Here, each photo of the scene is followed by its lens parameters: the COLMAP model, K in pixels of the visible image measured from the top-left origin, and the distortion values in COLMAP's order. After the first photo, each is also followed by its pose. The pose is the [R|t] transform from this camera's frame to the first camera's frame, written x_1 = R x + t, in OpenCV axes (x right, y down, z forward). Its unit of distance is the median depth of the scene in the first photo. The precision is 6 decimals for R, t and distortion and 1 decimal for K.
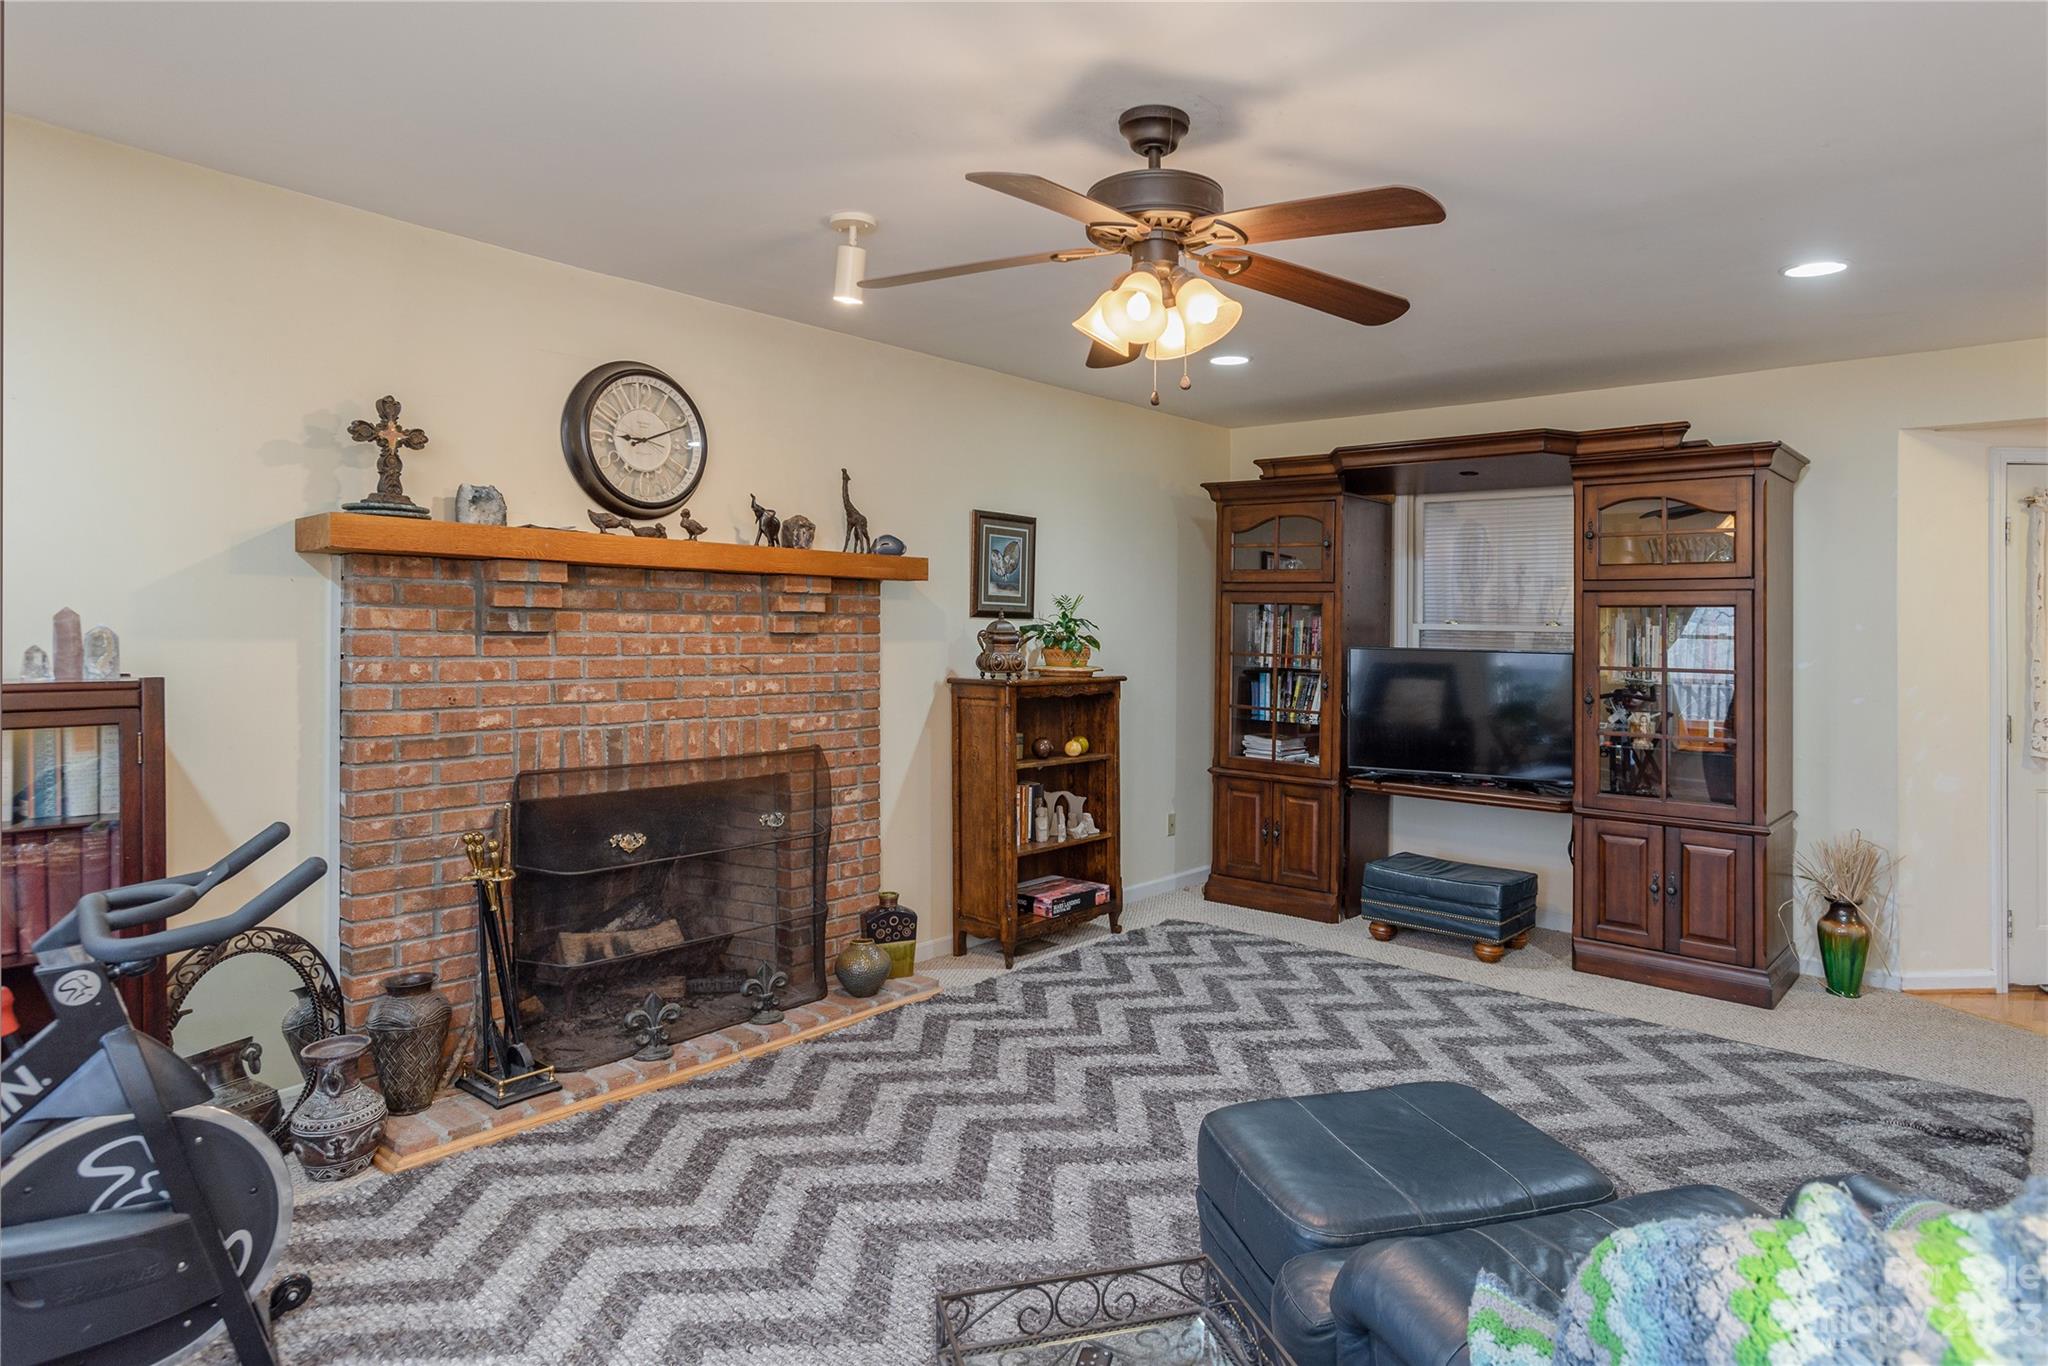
lens RADIAL K [[1375.0, 0, 1025.7], [0, 1375.0, 635.5], [0, 0, 1]] dist [-0.007924, -0.001092]
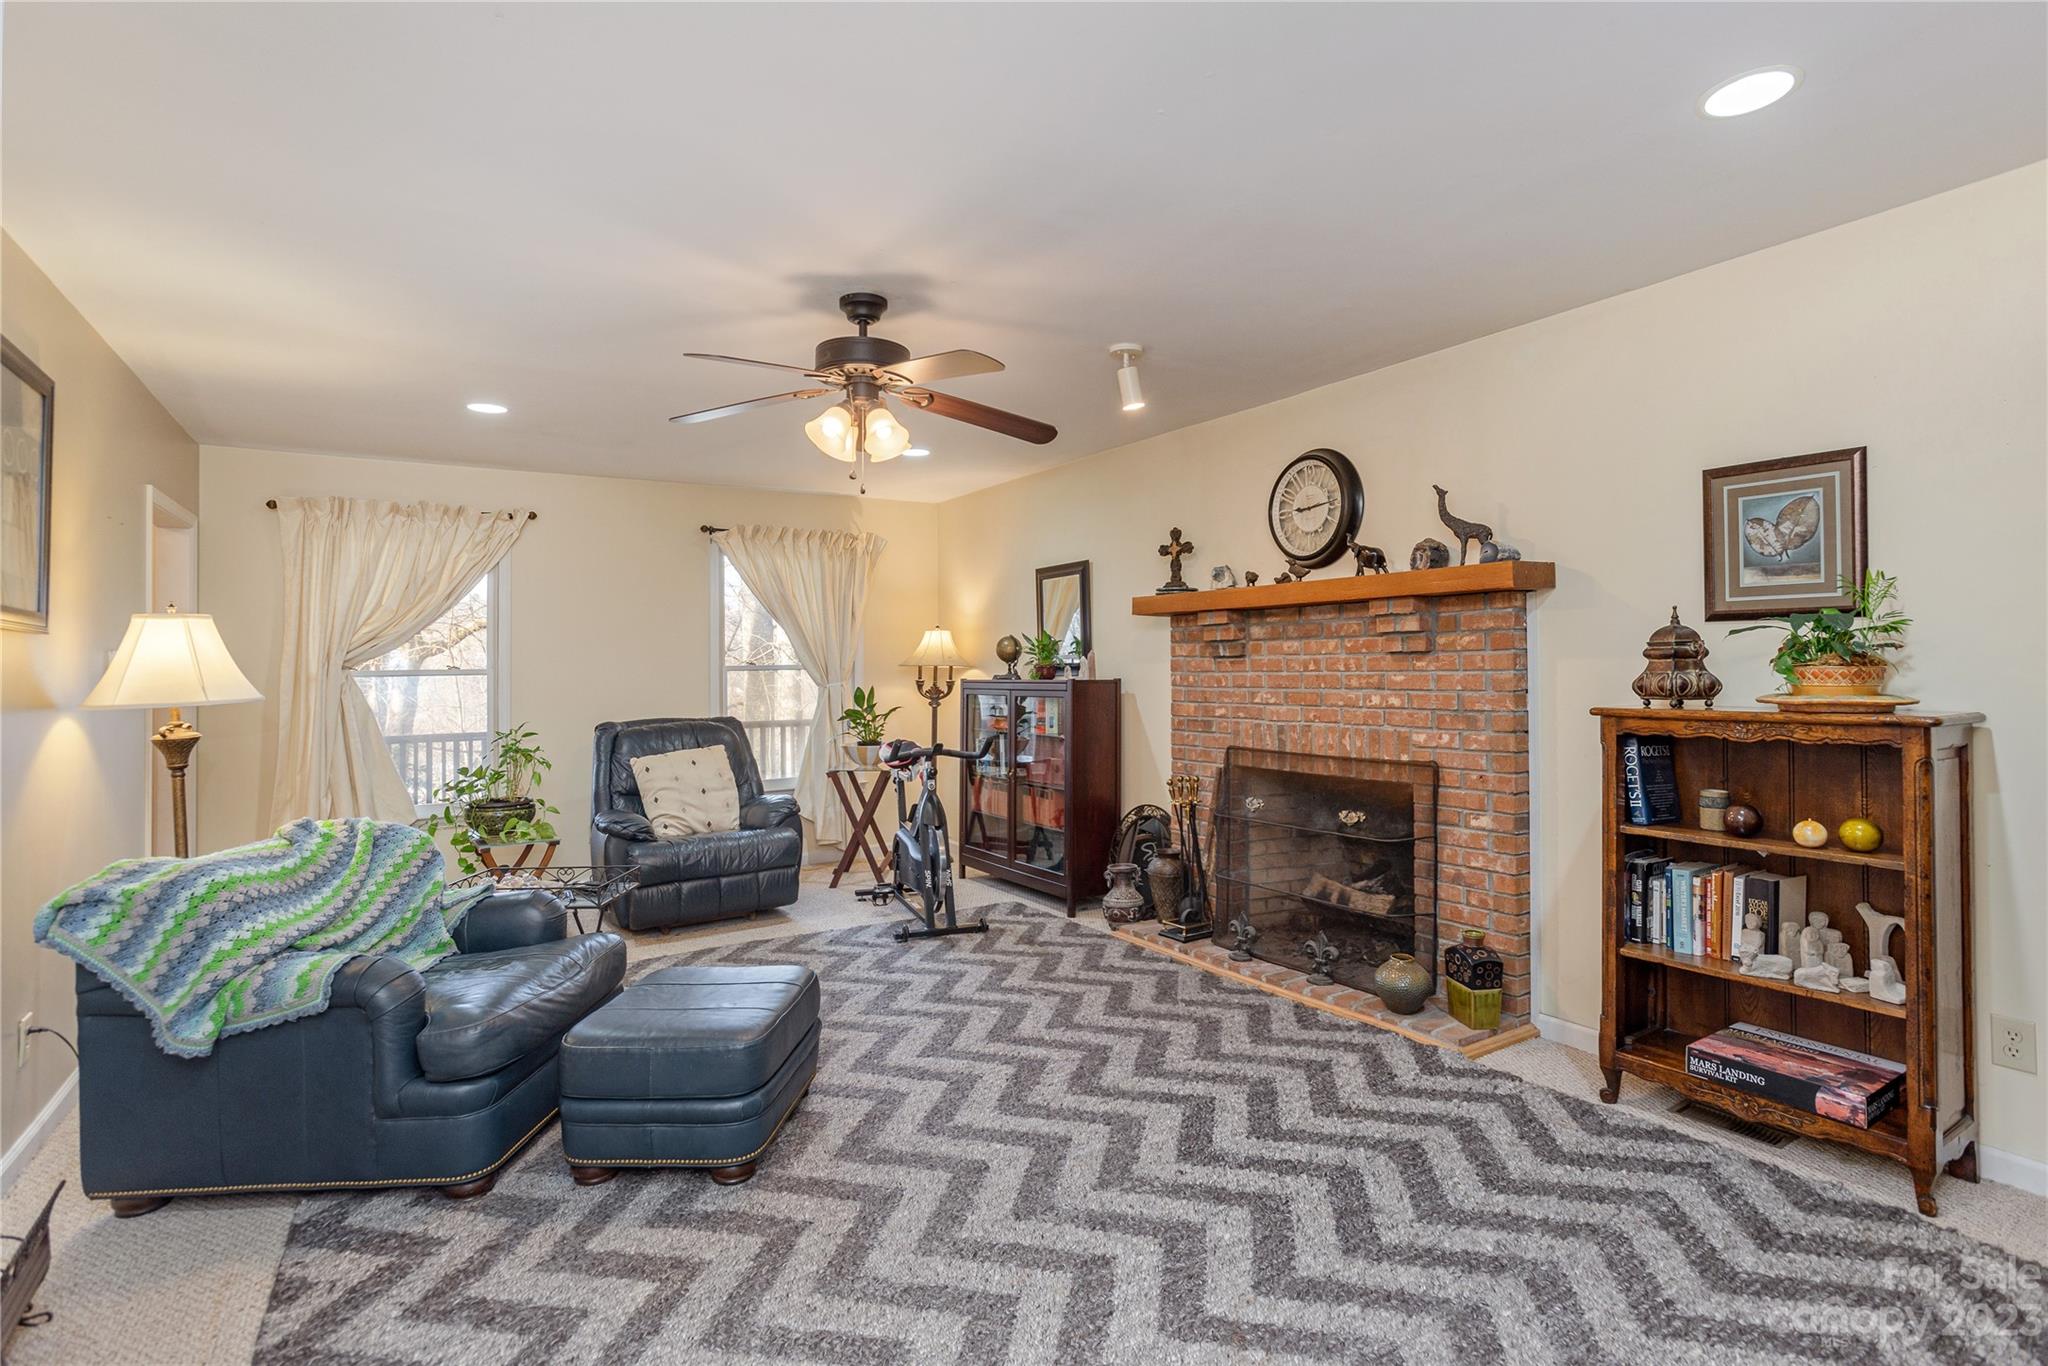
lens RADIAL K [[1005.5, 0, 1011.6], [0, 1005.5, 677.3], [0, 0, 1]] dist [-0.034611, 0.025363]
pose [[-0.359075, -0.007311, -0.933280, 0.686717], [-0.009367, 0.999947, -0.004230, 0.025133], [0.933262, 0.007224, -0.359125, 1.029980]]
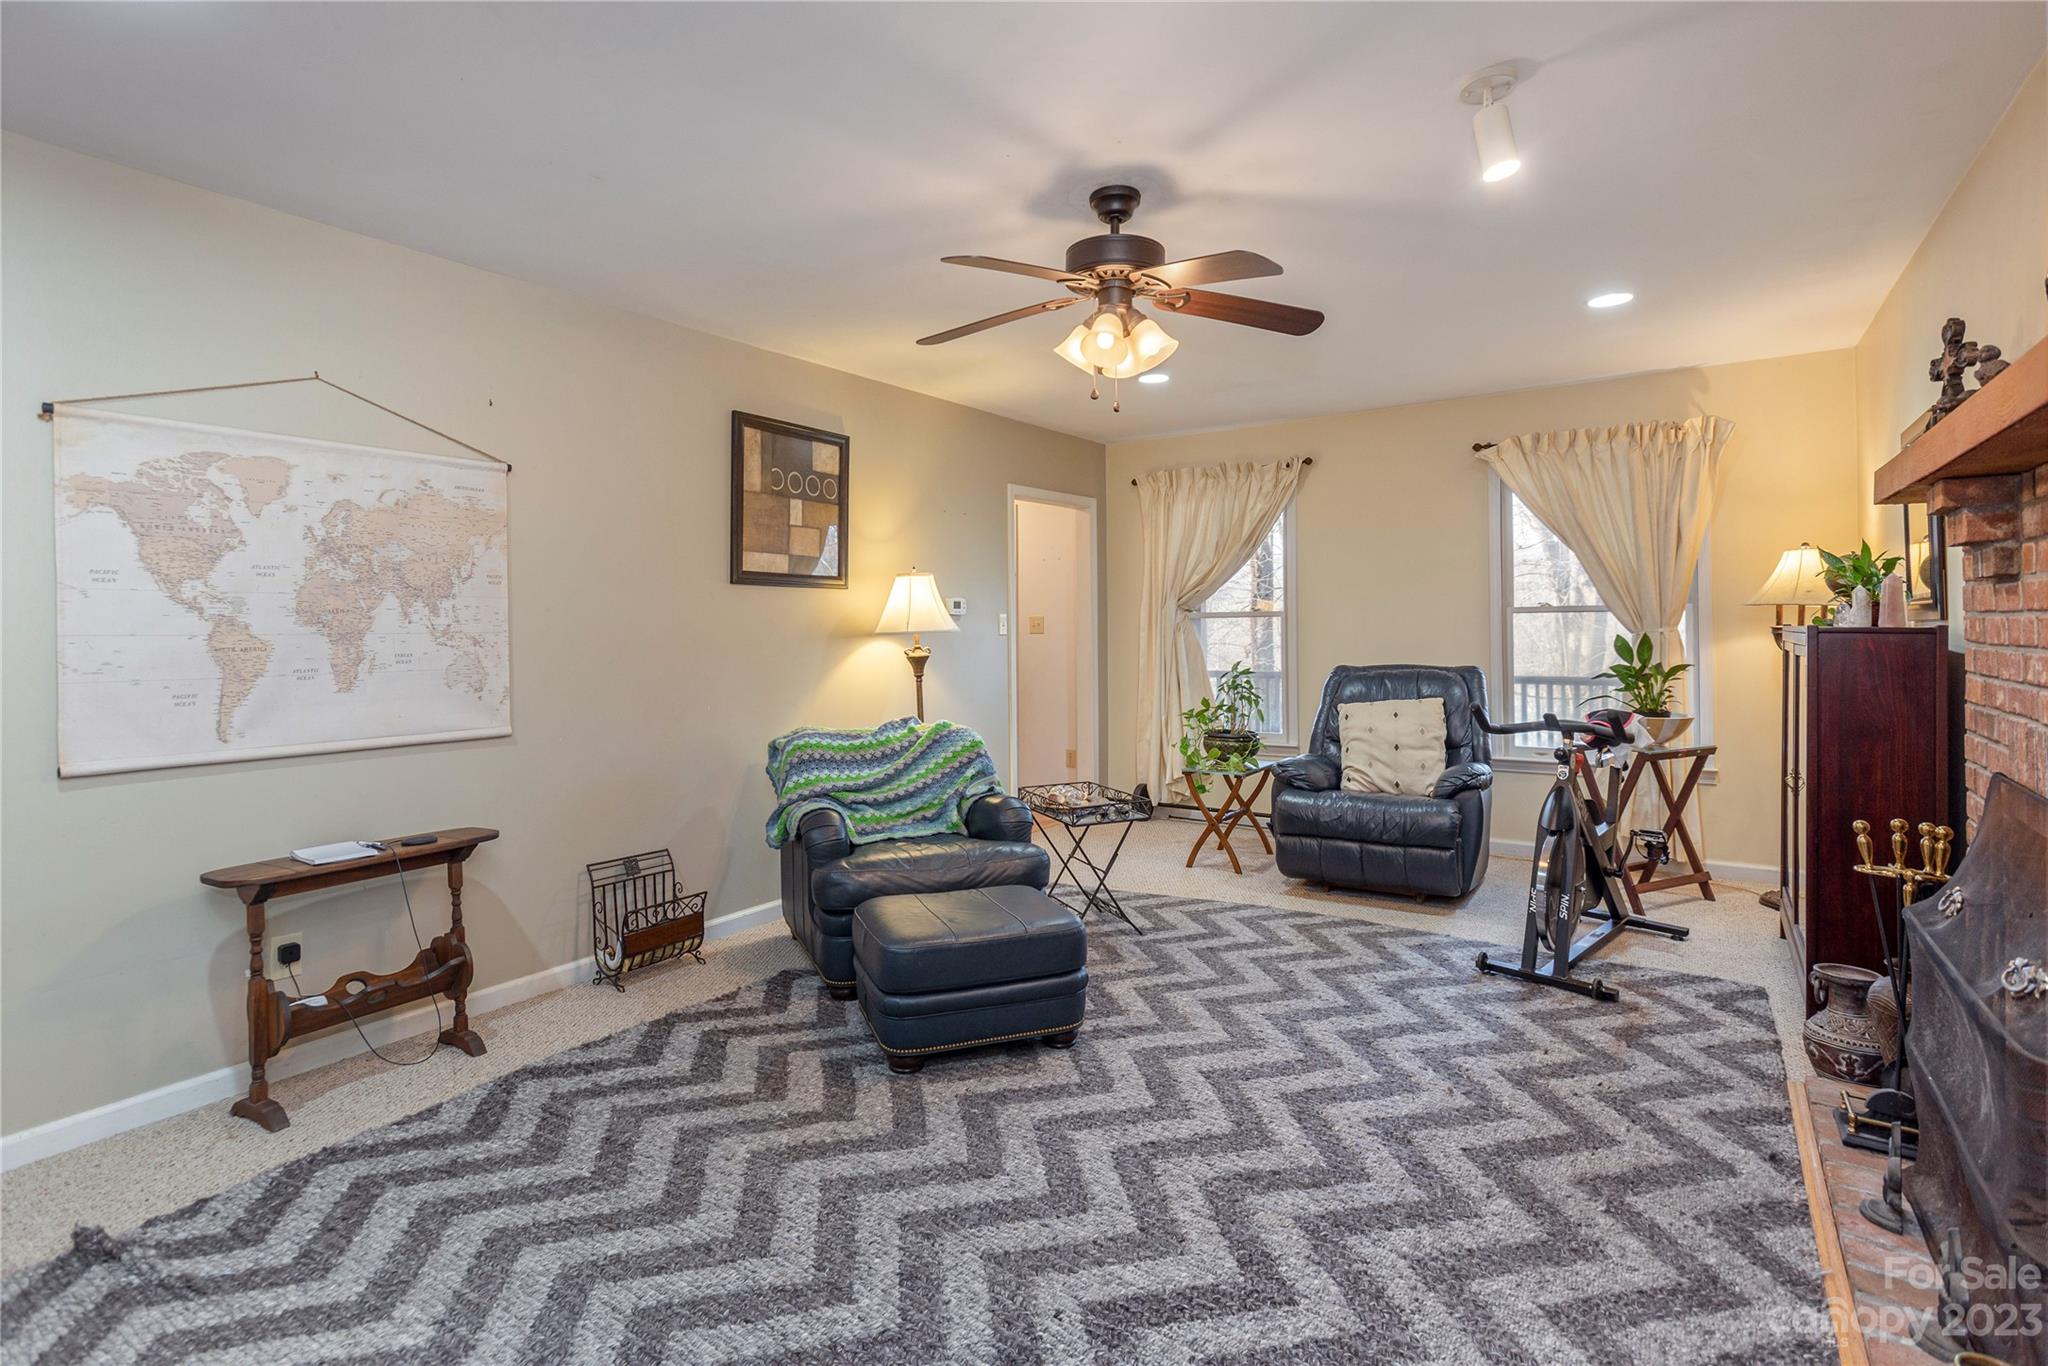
lens RADIAL K [[1005.5, 0, 1011.6], [0, 1005.5, 677.3], [0, 0, 1]] dist [-0.034611, 0.025363]
pose [[-0.999447, -0.015562, -0.029395, 0.151184], [-0.017570, 0.997438, 0.069343, 0.017641], [0.028241, 0.069821, -0.997160, 1.304316]]
